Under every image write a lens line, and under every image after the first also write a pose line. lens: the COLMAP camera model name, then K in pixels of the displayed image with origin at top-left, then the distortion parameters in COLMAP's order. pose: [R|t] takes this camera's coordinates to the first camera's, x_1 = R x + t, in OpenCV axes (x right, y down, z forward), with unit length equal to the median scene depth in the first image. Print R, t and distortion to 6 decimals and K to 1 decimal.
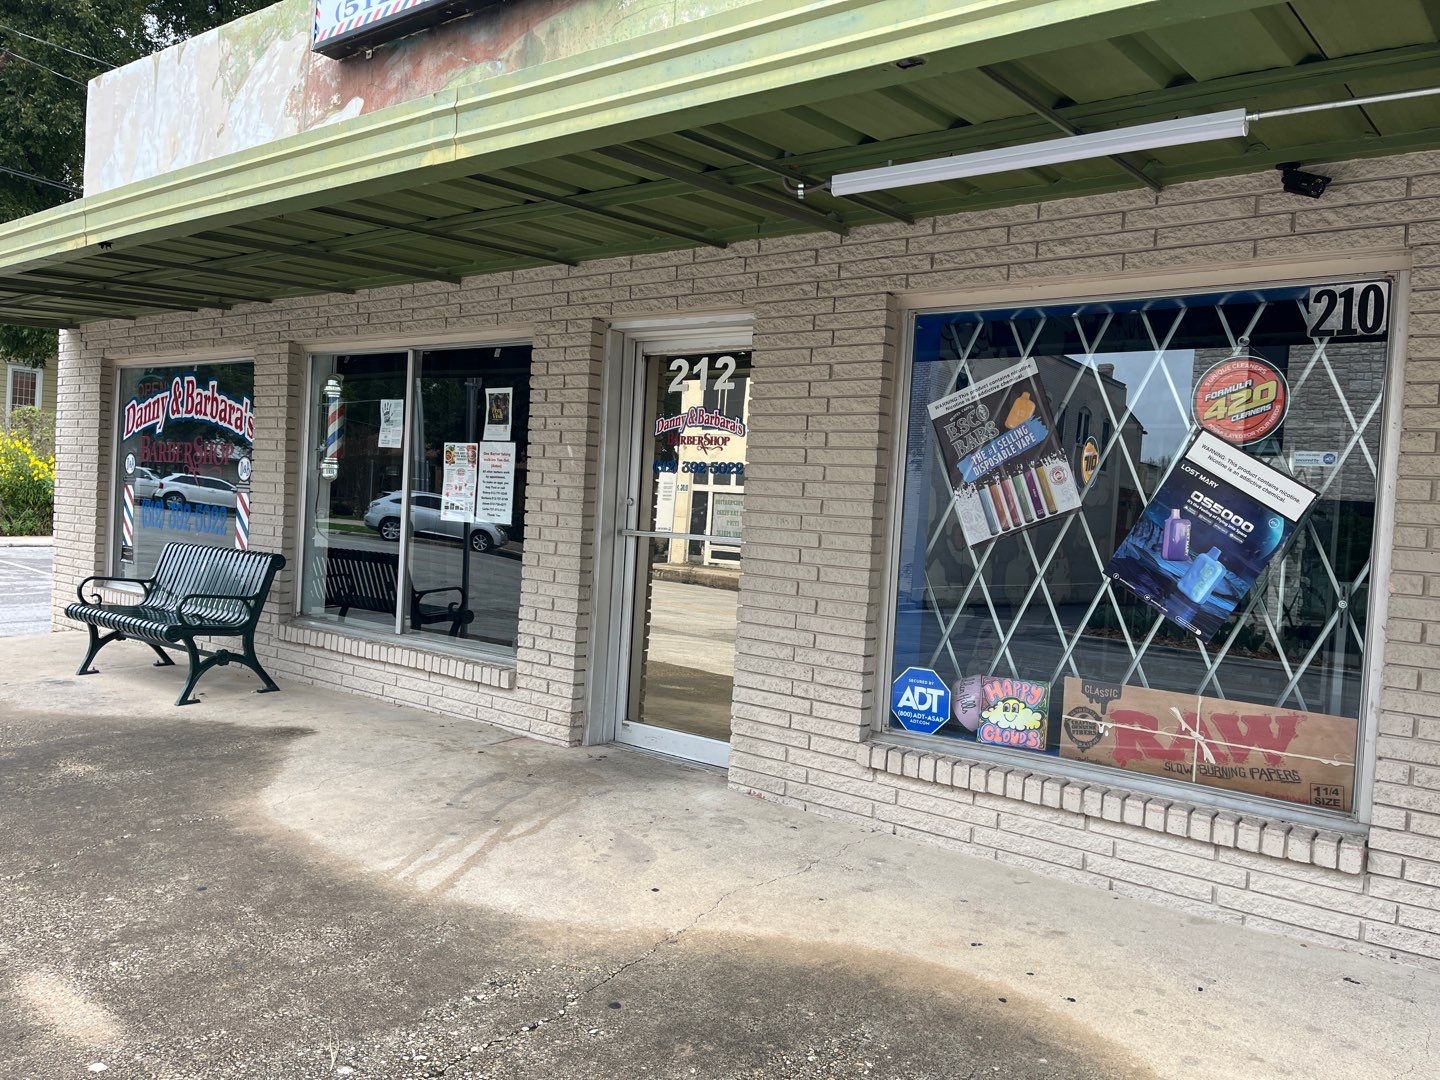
lens RADIAL K [[1088.7, 0, 732.5], [0, 1088.7, 545.6], [0, 0, 1]] dist [0.068054, -0.091208]
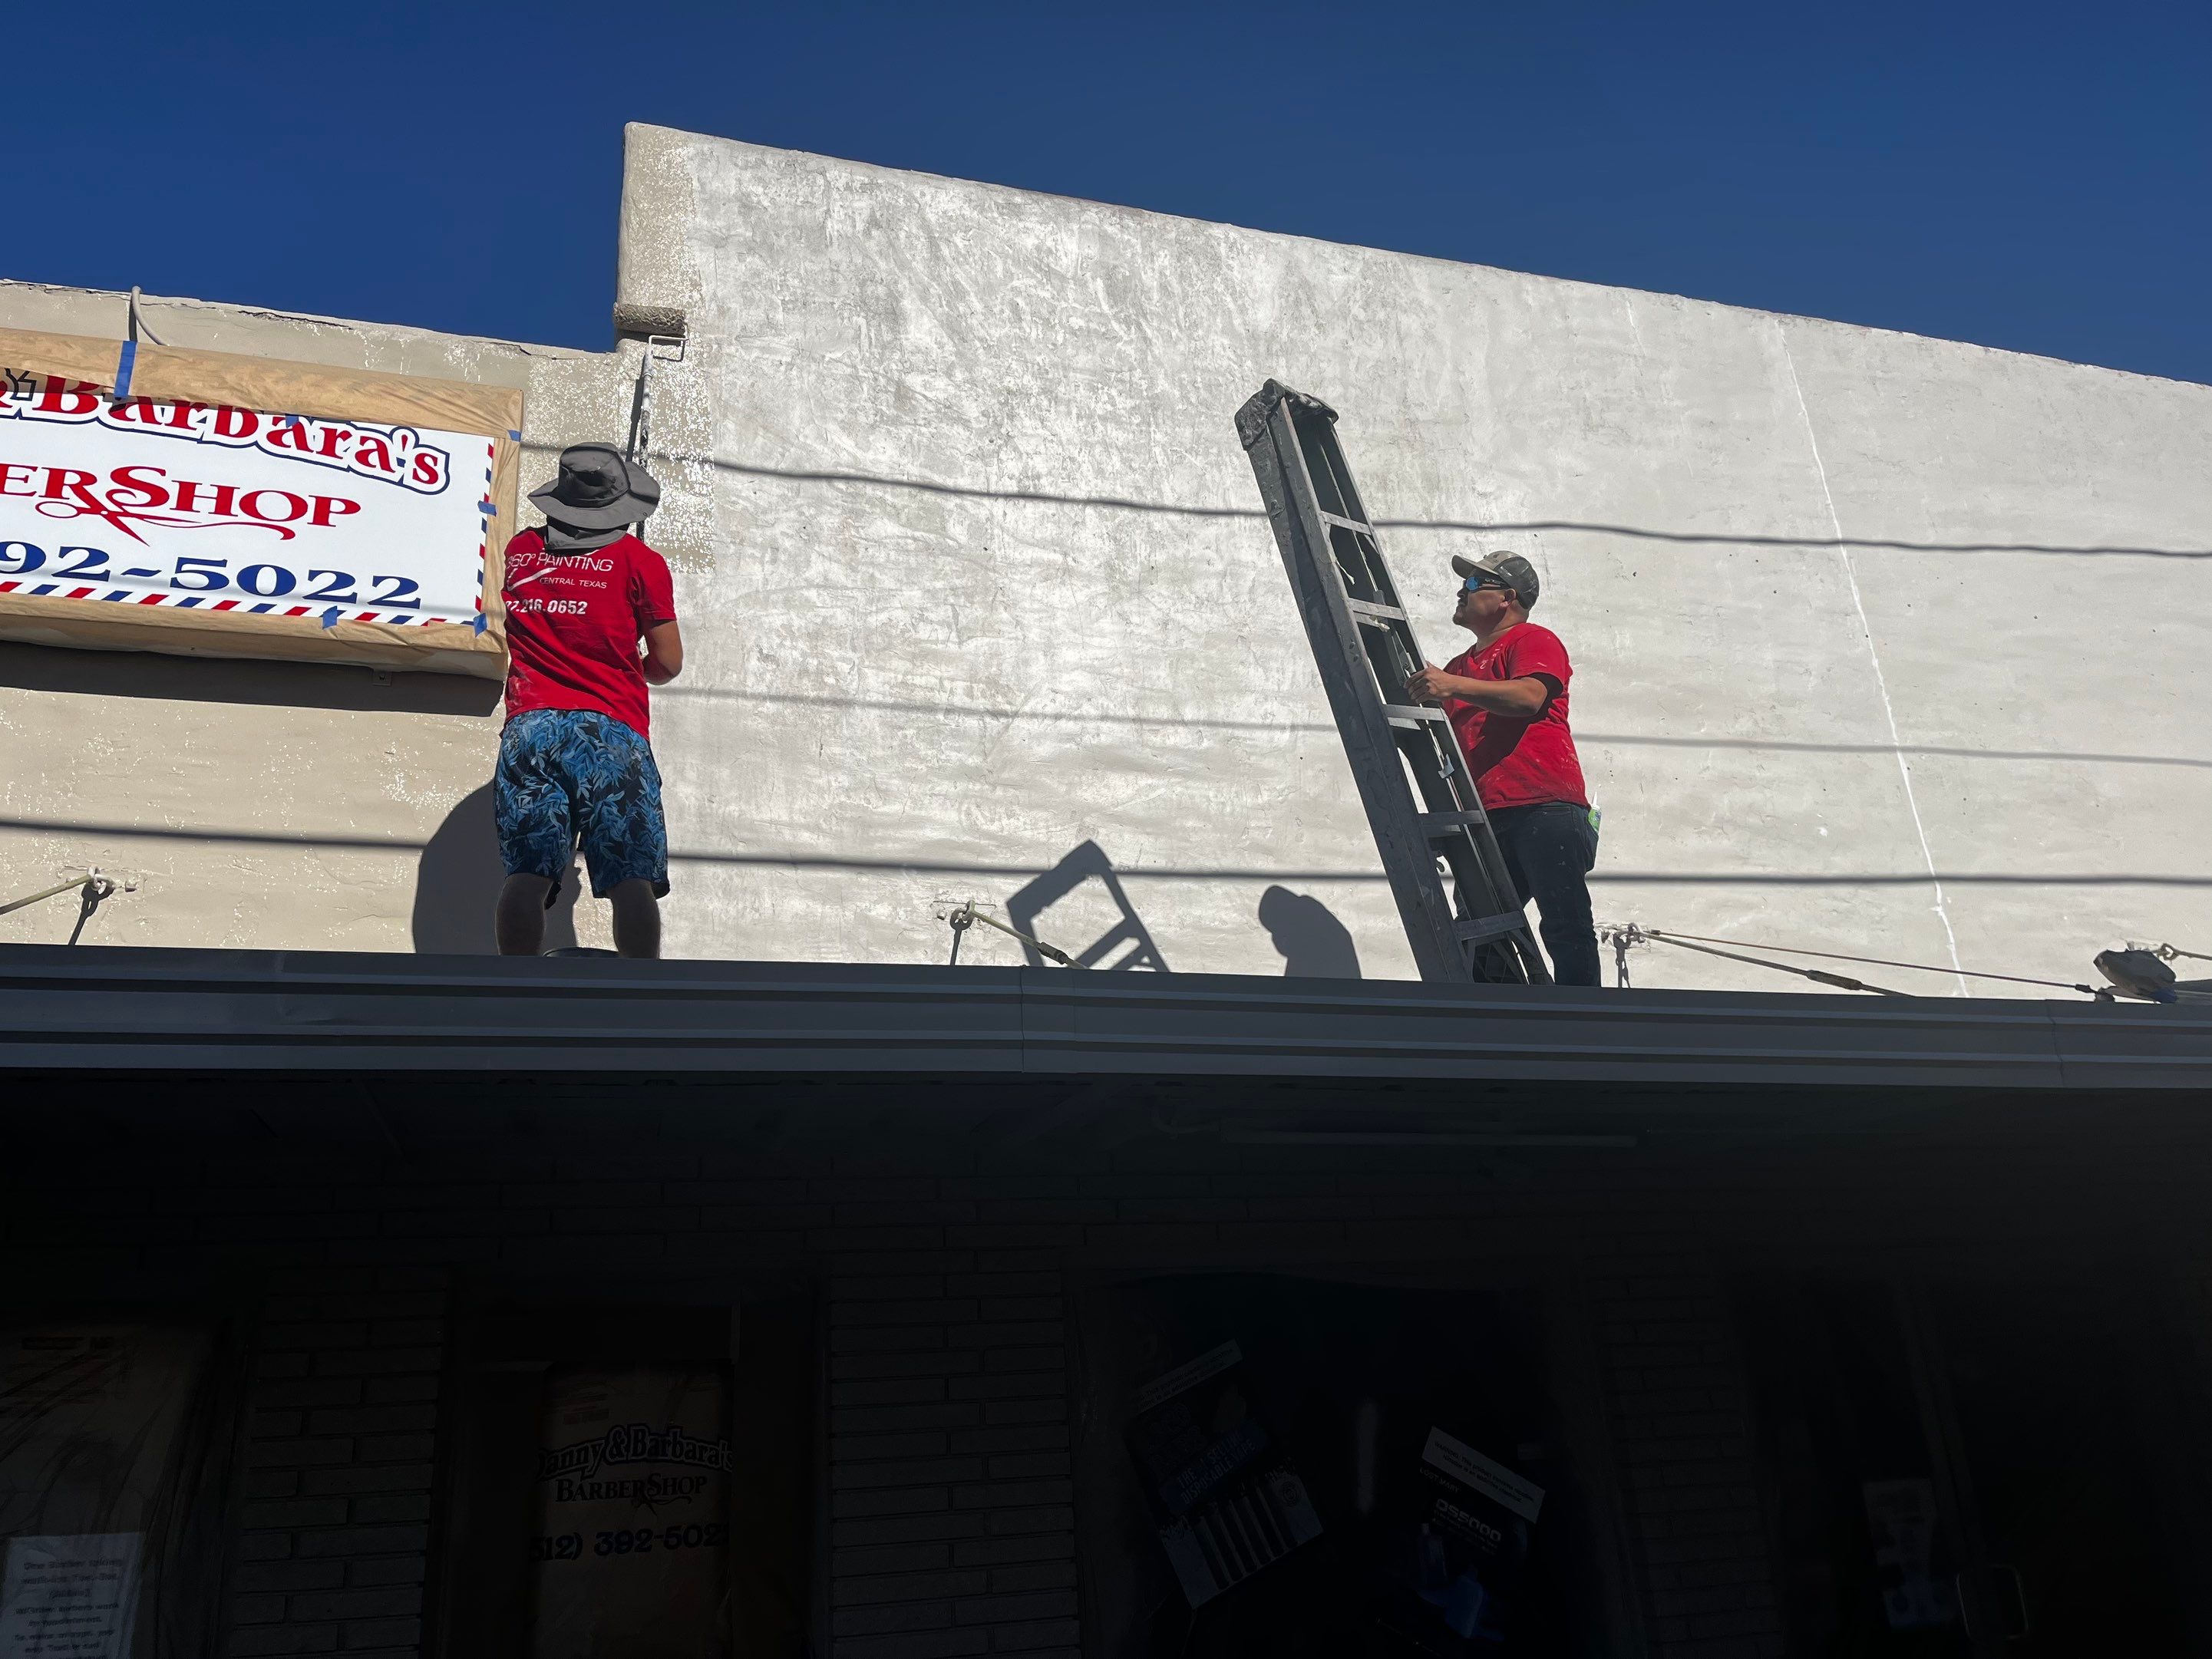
lens RADIAL K [[1672.1, 0, 1108.3], [0, 1672.1, 835.2], [0, 0, 1]] dist [0.068054, -0.091208]
pose [[0.571574, 0.209089, 0.793464, -0.787192], [0.124894, 0.933554, -0.335973, -0.107198], [-0.810990, 0.291132, 0.507481, 0.324093]]
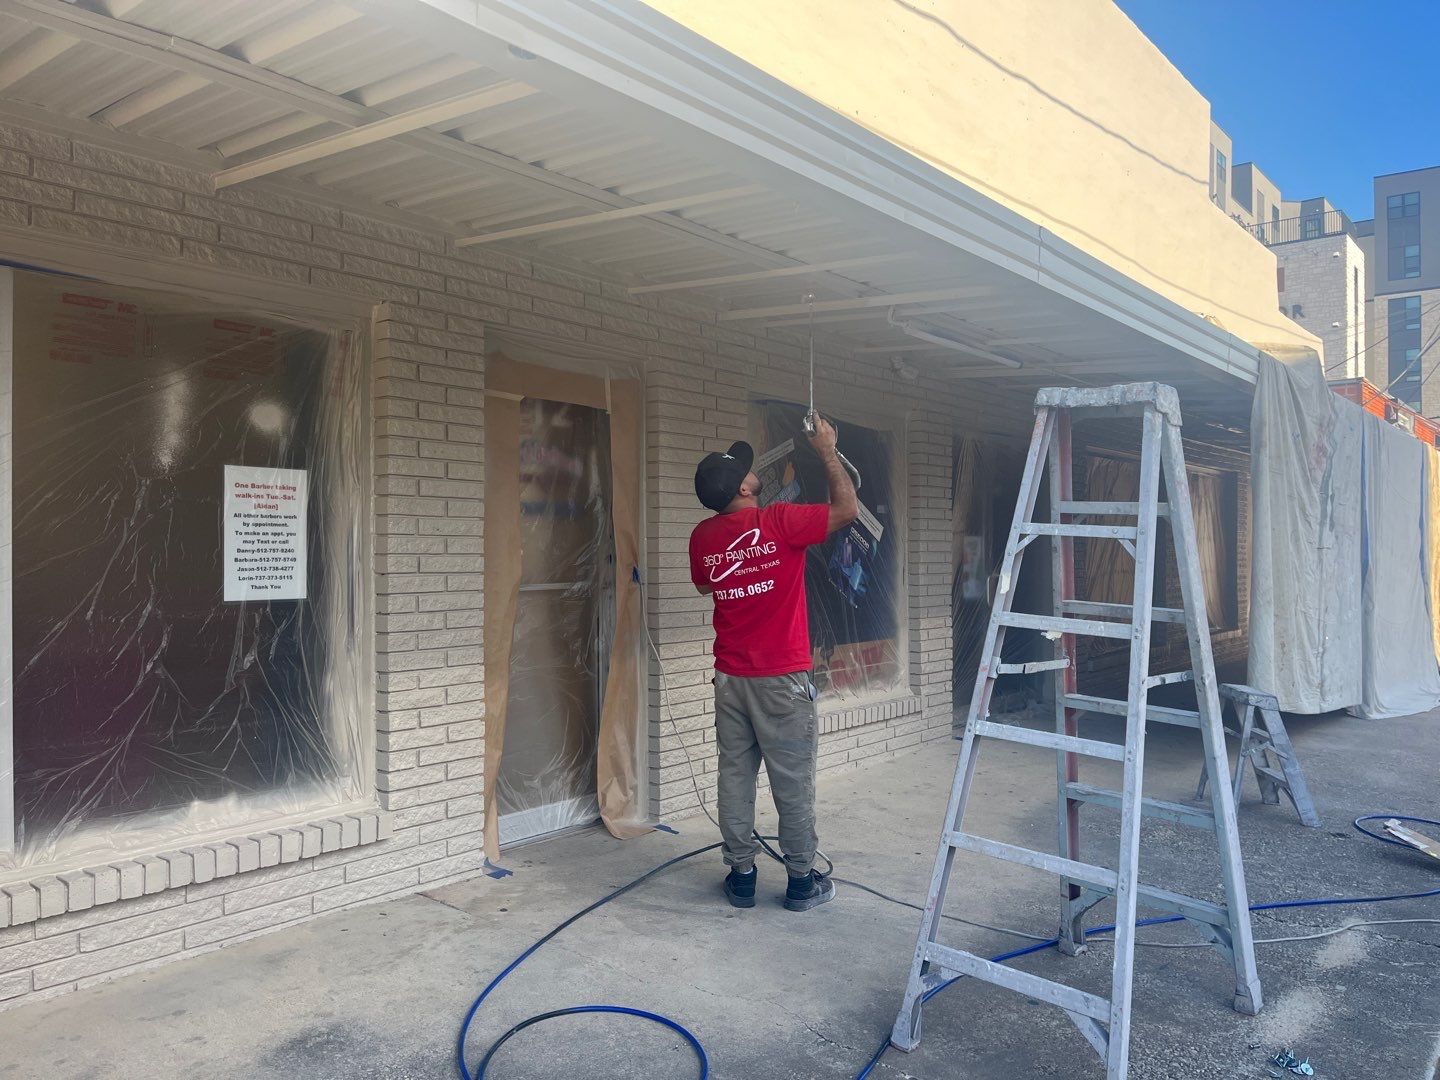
lens RADIAL K [[1088.7, 0, 725.9], [0, 1088.7, 542.9], [0, 0, 1]] dist [0.068054, -0.091208]
pose [[0.023790, -0.050981, 0.998416, -1.130985], [0.035633, 0.998108, 0.050116, -0.101509], [-0.999082, 0.034385, 0.025561, 0.998878]]
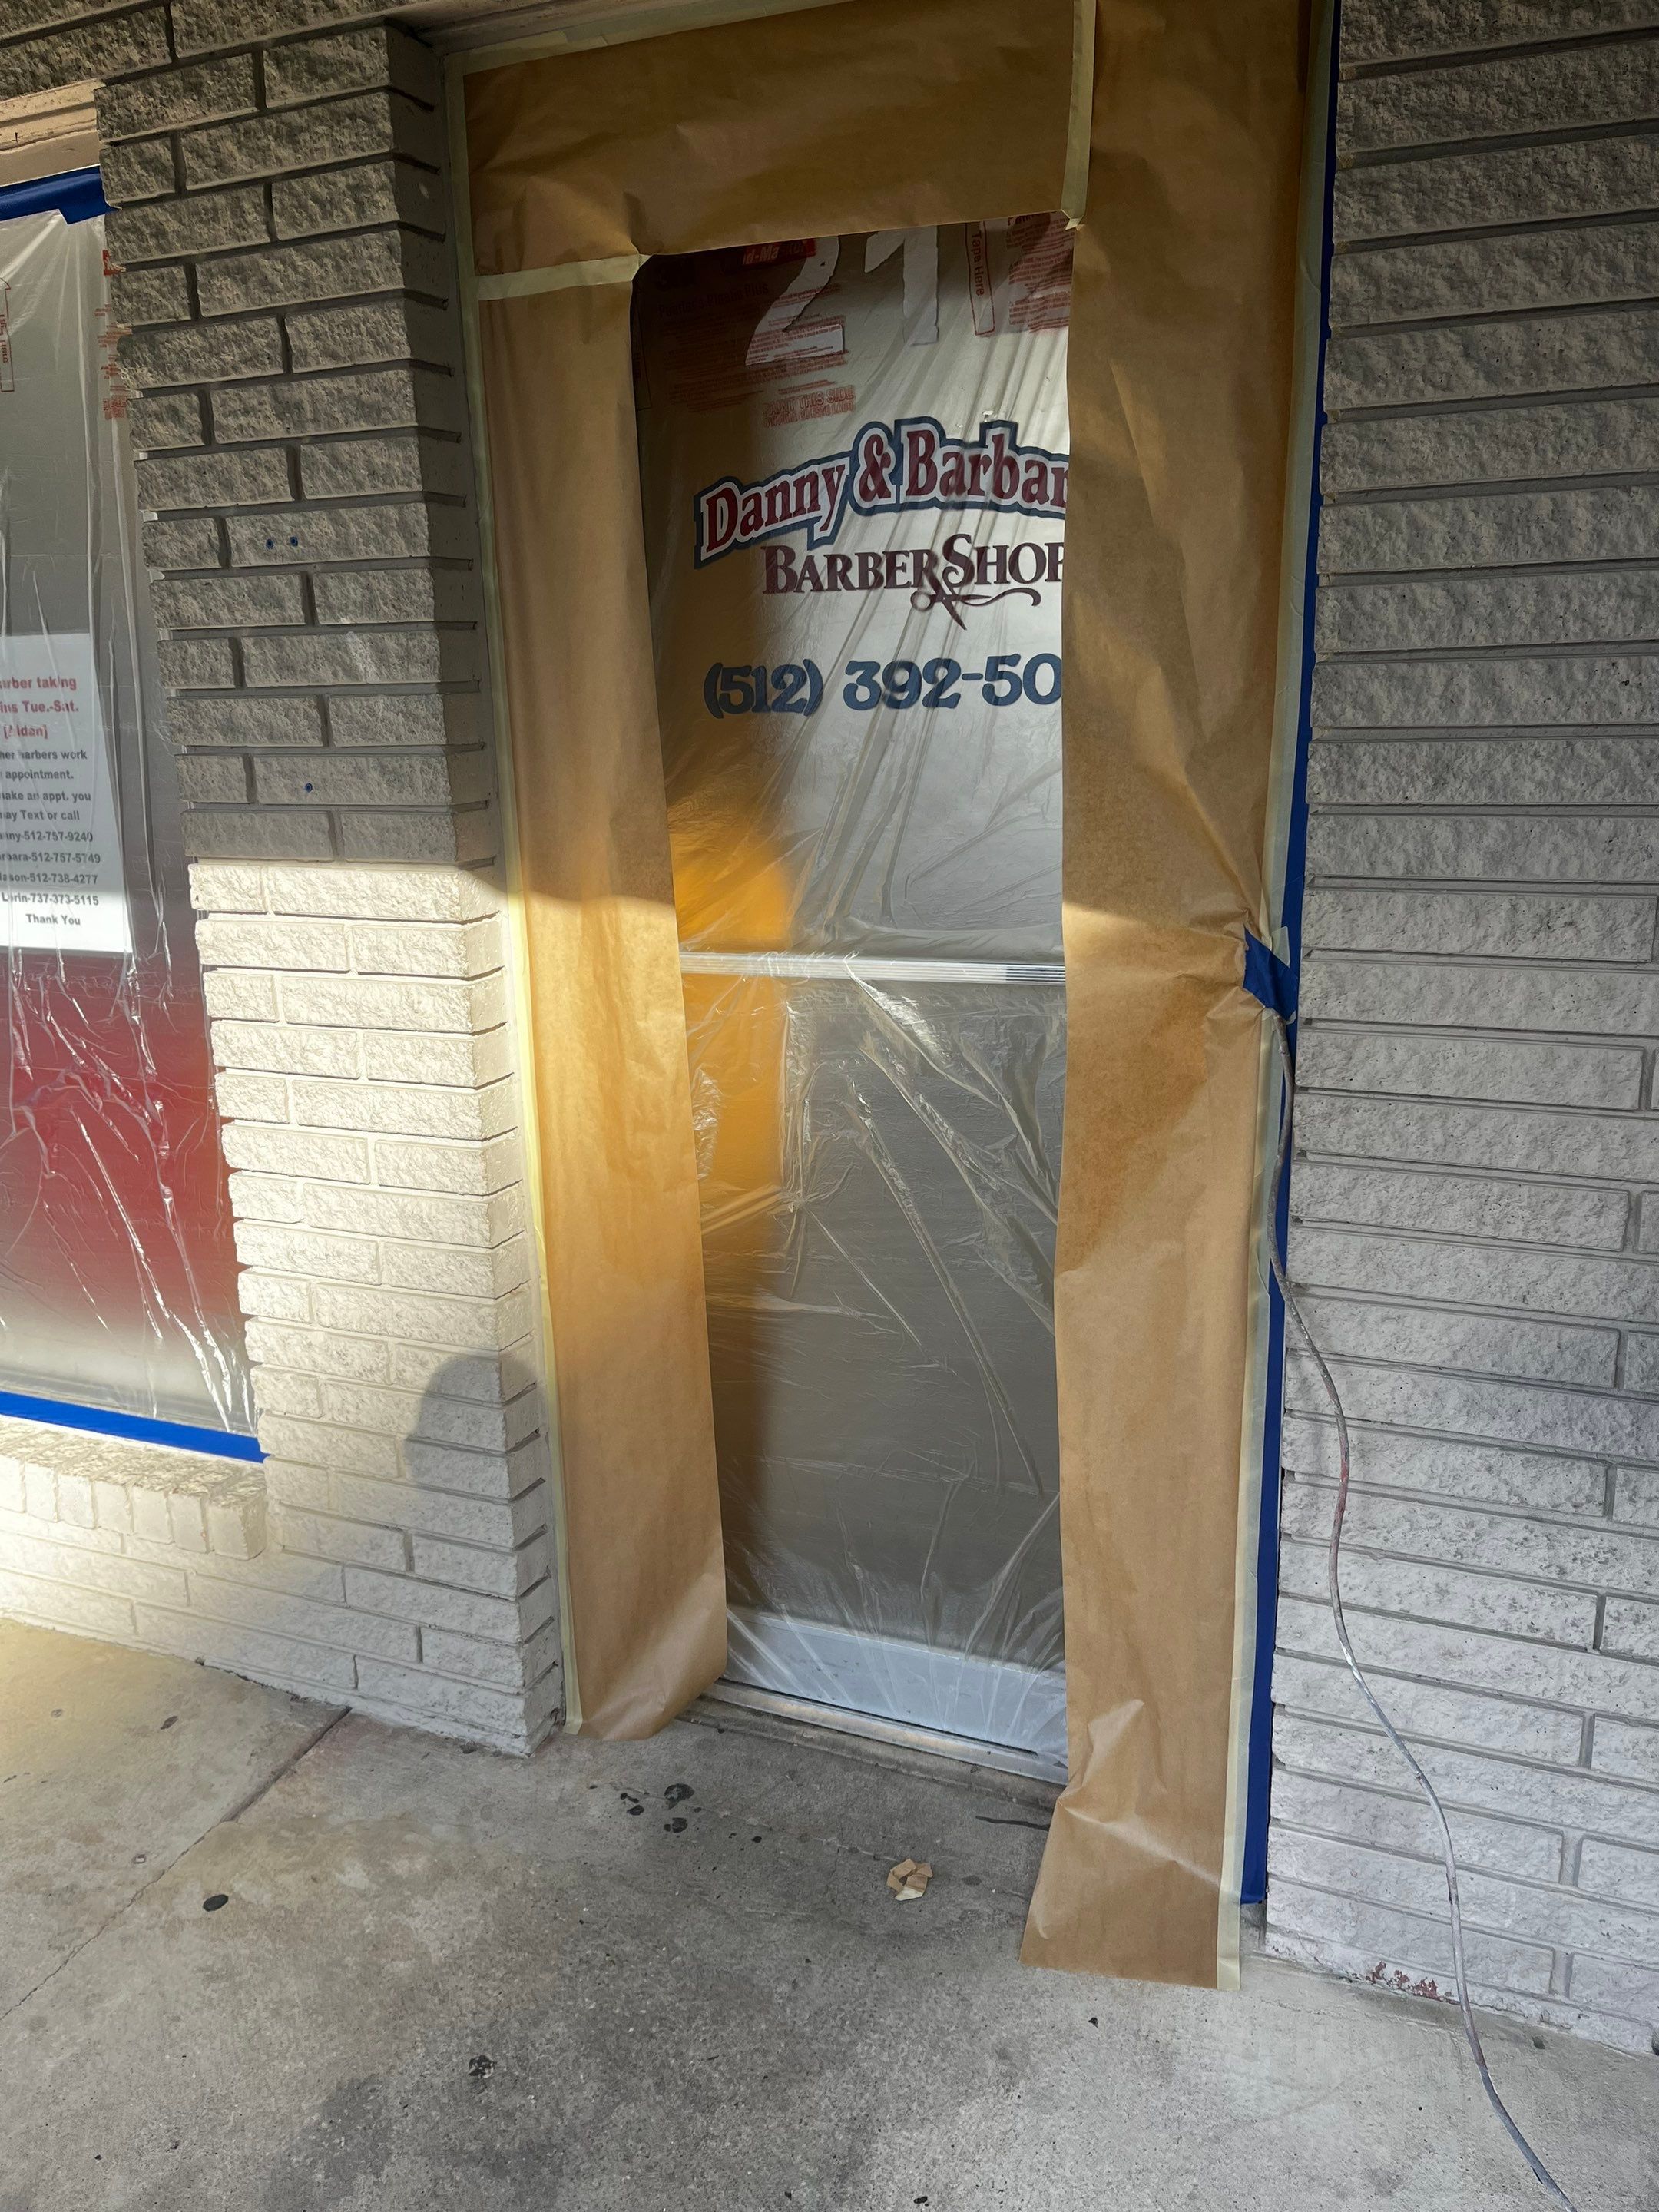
lens RADIAL K [[1672.3, 0, 833.5], [0, 1672.3, 1110.3], [0, 0, 1]] dist [0.068054, -0.091208]
pose [[0.964926, -0.143545, 0.219801, -0.181273], [0.092189, 0.969225, 0.228261, -0.081689], [-0.245803, -0.199992, 0.948464, 0.756492]]
